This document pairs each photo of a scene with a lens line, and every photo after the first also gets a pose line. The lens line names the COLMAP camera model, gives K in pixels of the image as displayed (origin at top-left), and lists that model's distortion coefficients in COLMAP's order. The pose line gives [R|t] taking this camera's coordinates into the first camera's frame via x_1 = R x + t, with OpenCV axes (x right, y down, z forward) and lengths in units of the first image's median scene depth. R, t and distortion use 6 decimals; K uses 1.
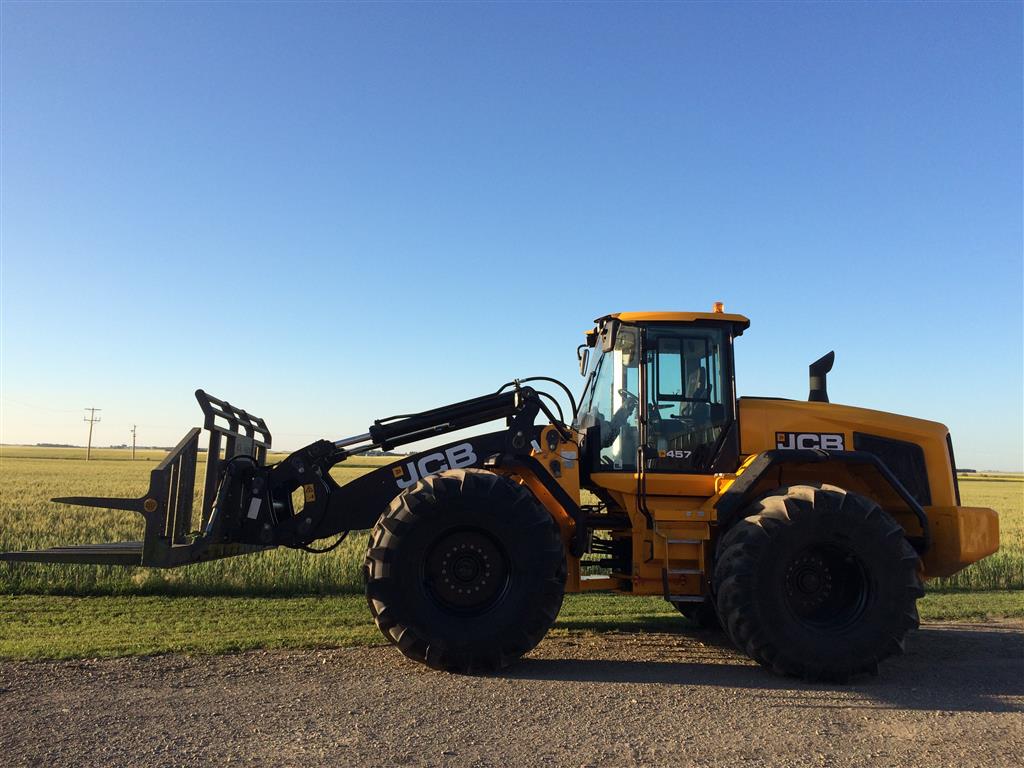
lens RADIAL K [[865.5, 0, 517.4], [0, 865.5, 387.7], [0, 0, 1]] dist [0.020346, -0.021102]
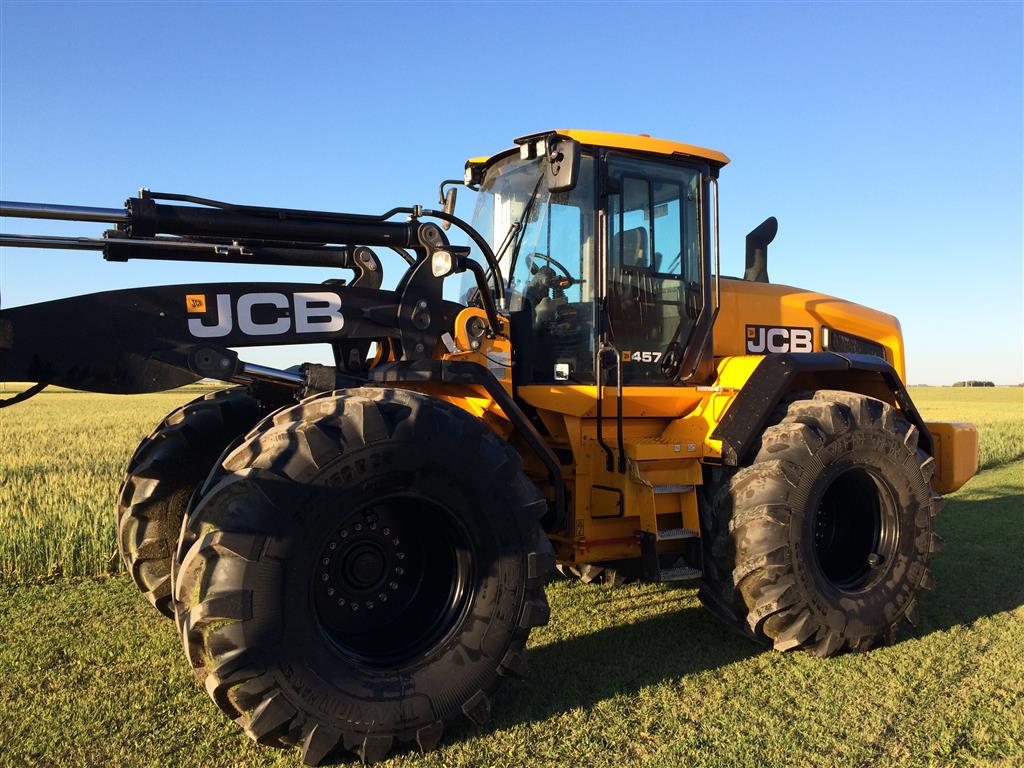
lens RADIAL K [[865.5, 0, 520.3], [0, 865.5, 387.9], [0, 0, 1]] dist [0.020346, -0.021102]
pose [[0.894502, -0.015133, 0.446809, -0.199943], [-0.054189, 0.988388, 0.141961, 0.010759], [-0.443768, -0.151197, 0.883294, 0.447865]]
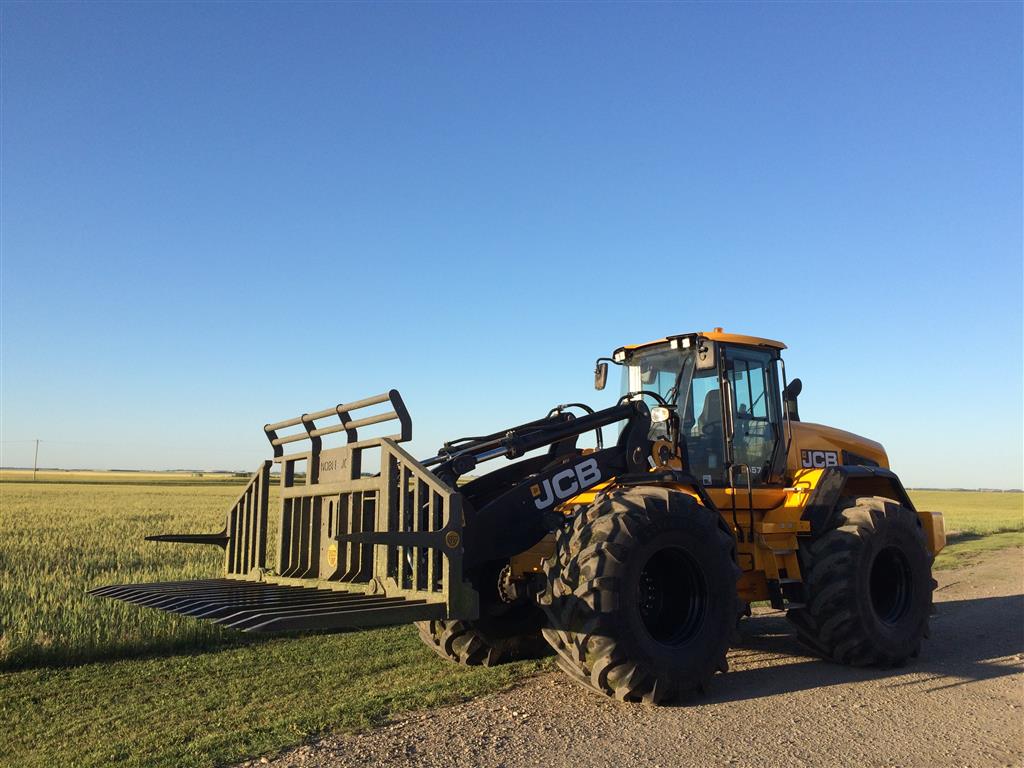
lens RADIAL K [[865.5, 0, 503.1], [0, 865.5, 375.2], [0, 0, 1]] dist [0.020346, -0.021102]
pose [[0.846285, 0.054640, 0.529920, -0.644199], [-0.044503, 0.998500, -0.031884, 0.008248], [-0.530868, 0.003400, 0.847448, 0.259655]]
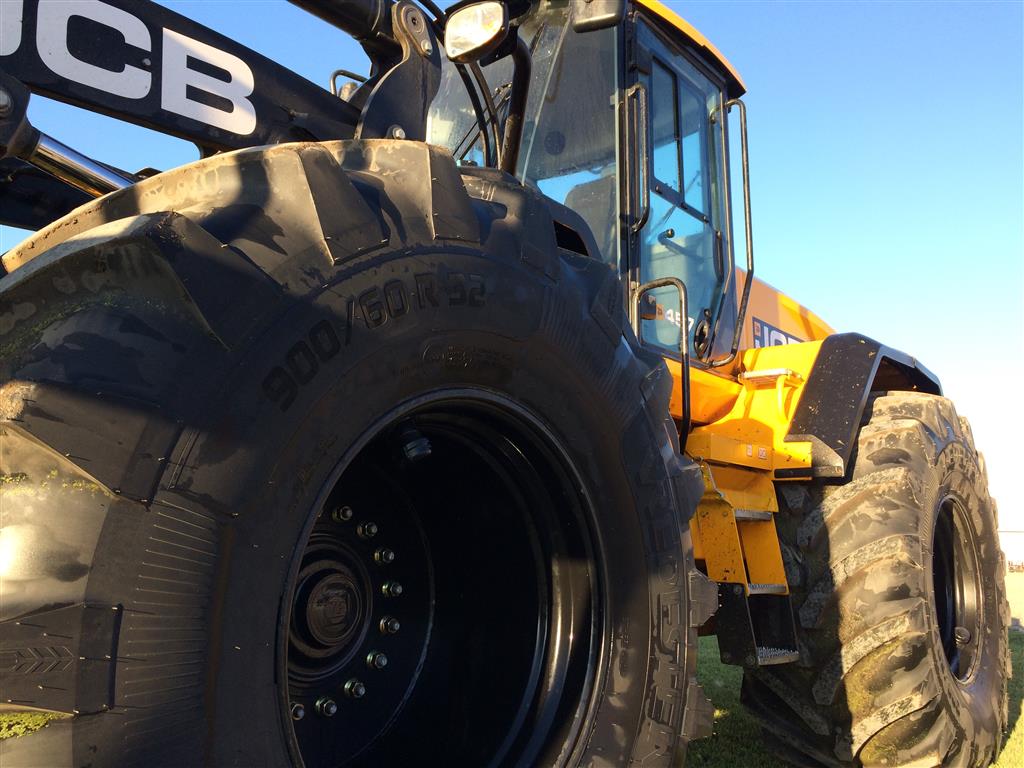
lens RADIAL K [[865.5, 0, 510.0], [0, 865.5, 386.7], [0, 0, 1]] dist [0.020346, -0.021102]
pose [[0.693563, 0.130286, 0.708516, -0.179767], [-0.113588, 0.990985, -0.071037, 0.151517], [-0.711384, -0.031210, 0.702110, 0.751313]]
